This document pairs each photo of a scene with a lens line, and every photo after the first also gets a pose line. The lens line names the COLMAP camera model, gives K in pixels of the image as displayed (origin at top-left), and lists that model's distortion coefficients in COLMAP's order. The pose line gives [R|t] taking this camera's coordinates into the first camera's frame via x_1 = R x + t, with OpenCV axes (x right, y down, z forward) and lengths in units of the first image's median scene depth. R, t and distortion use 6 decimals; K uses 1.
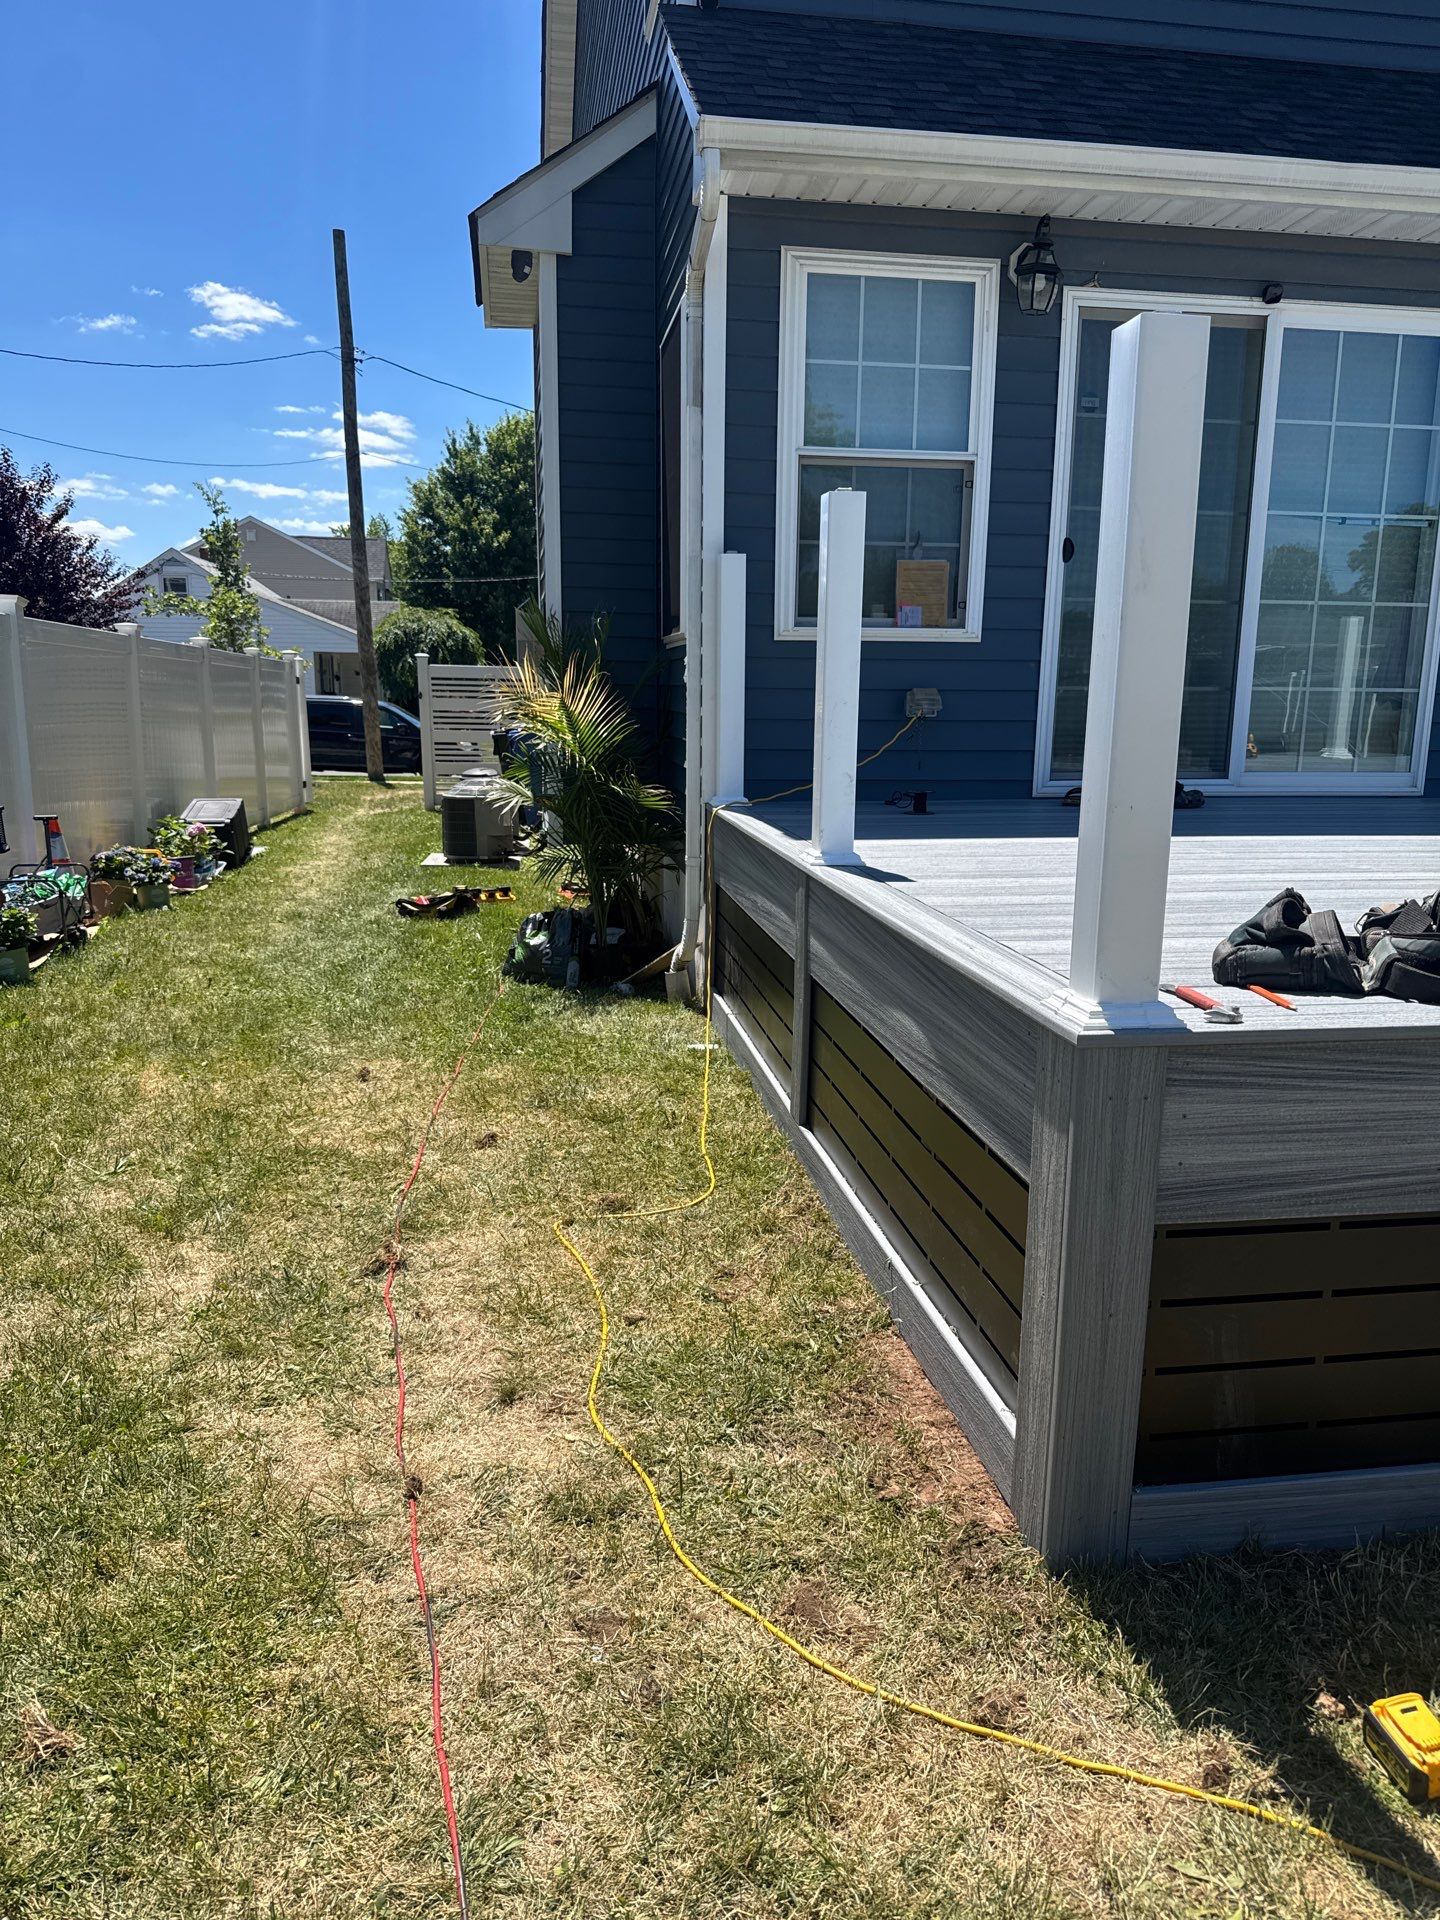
lens RADIAL K [[1359.4, 0, 713.5], [0, 1359.4, 967.4], [0, 0, 1]] dist [-0.010407, 0.008661]
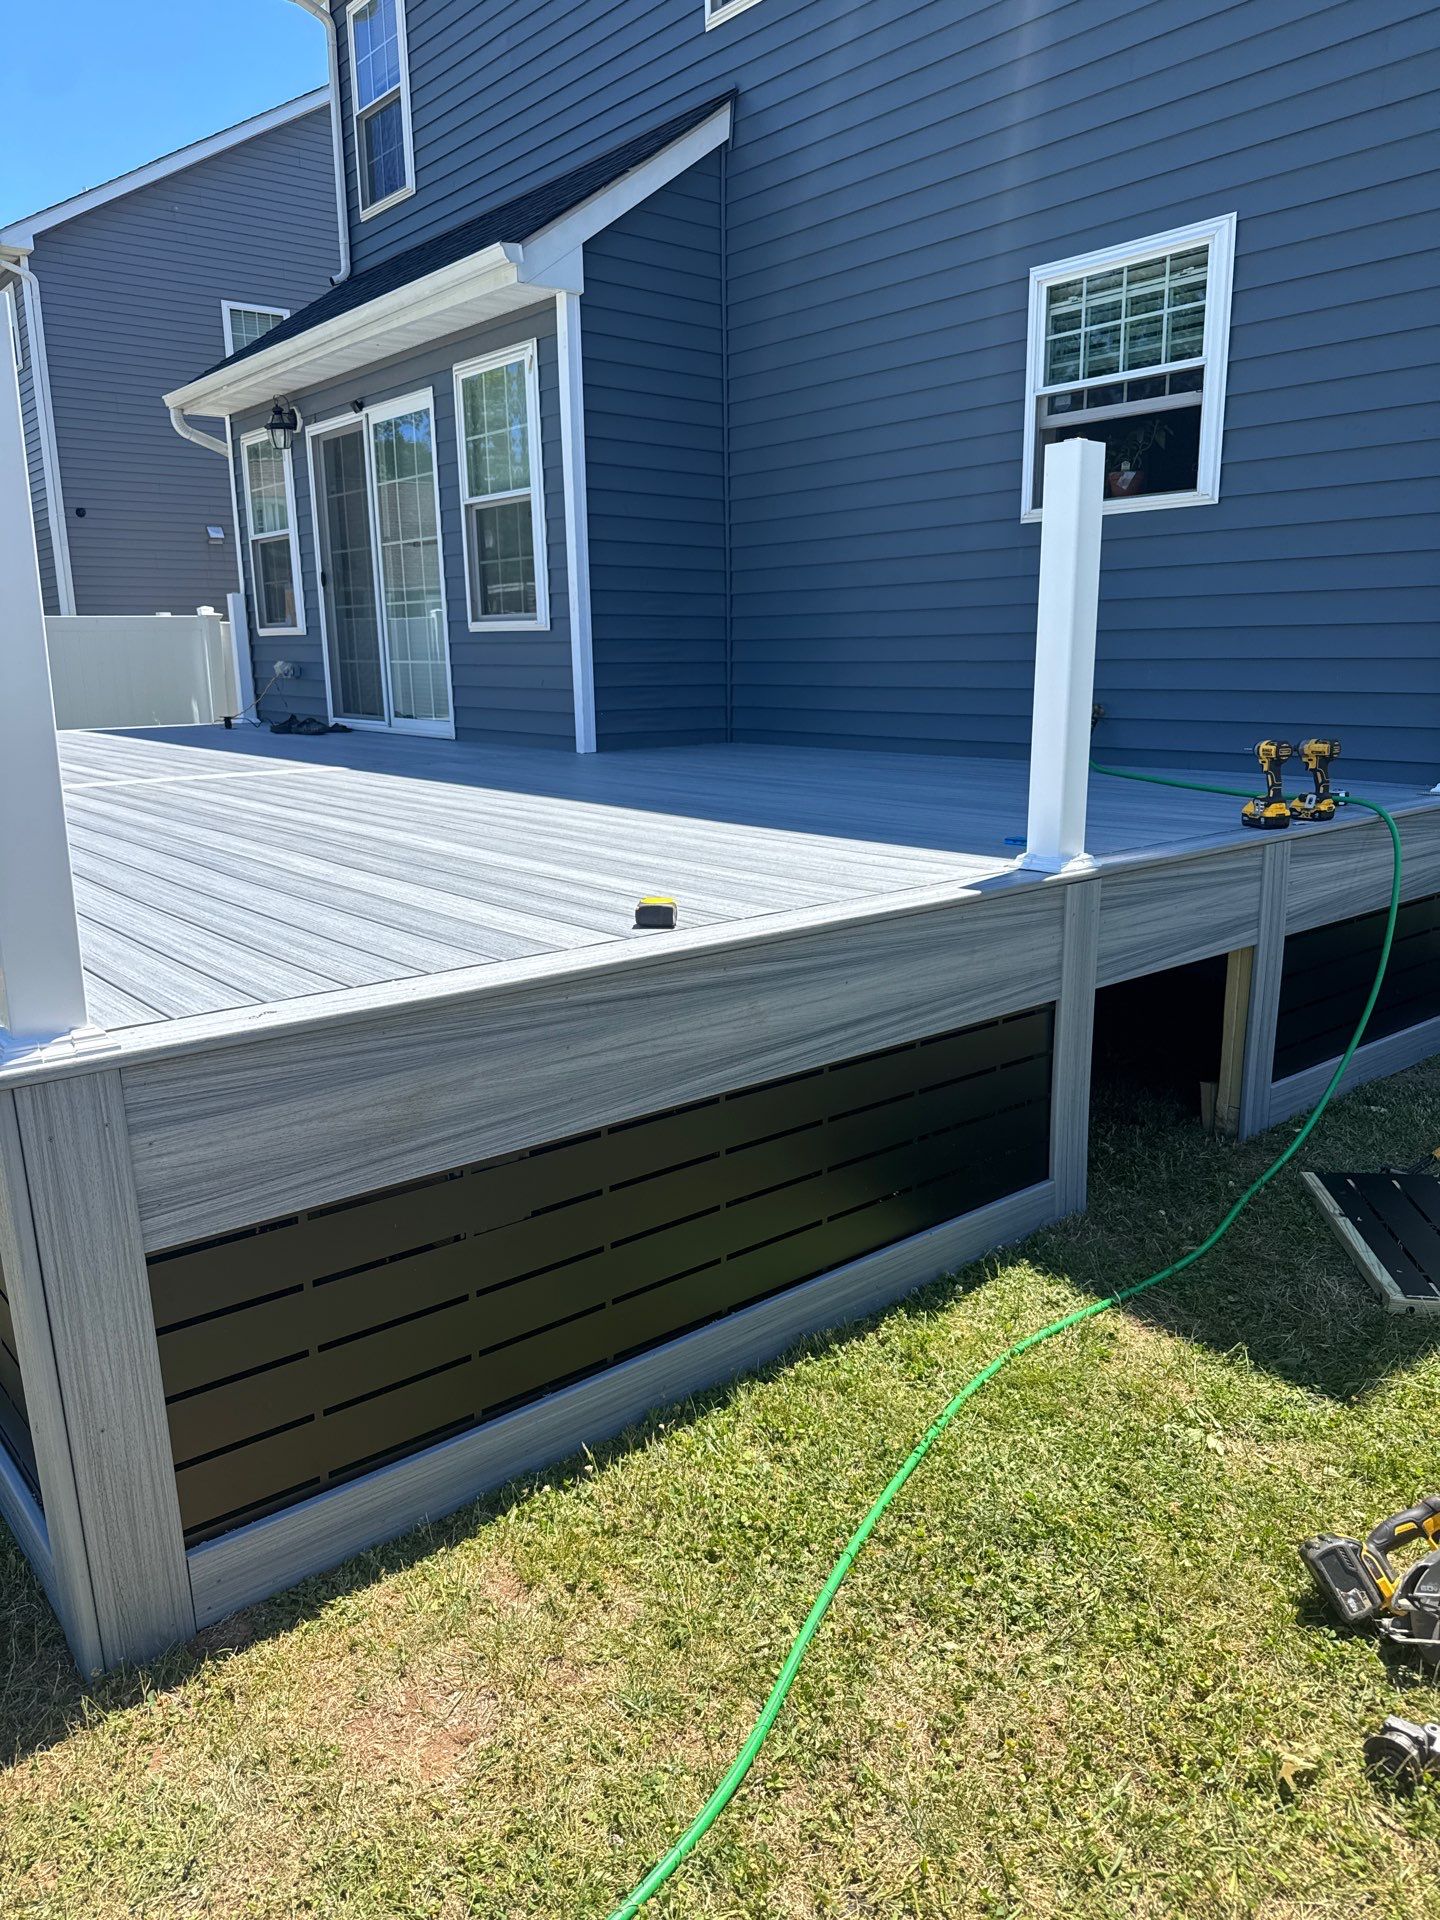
lens RADIAL K [[1359.4, 0, 718.4], [0, 1359.4, 963.2], [0, 0, 1]] dist [-0.010407, 0.008661]
pose [[0.480873, 0.193183, -0.855243, 2.062154], [-0.173181, 0.977136, 0.123343, -0.135670], [0.859517, 0.088799, 0.503334, 0.625484]]
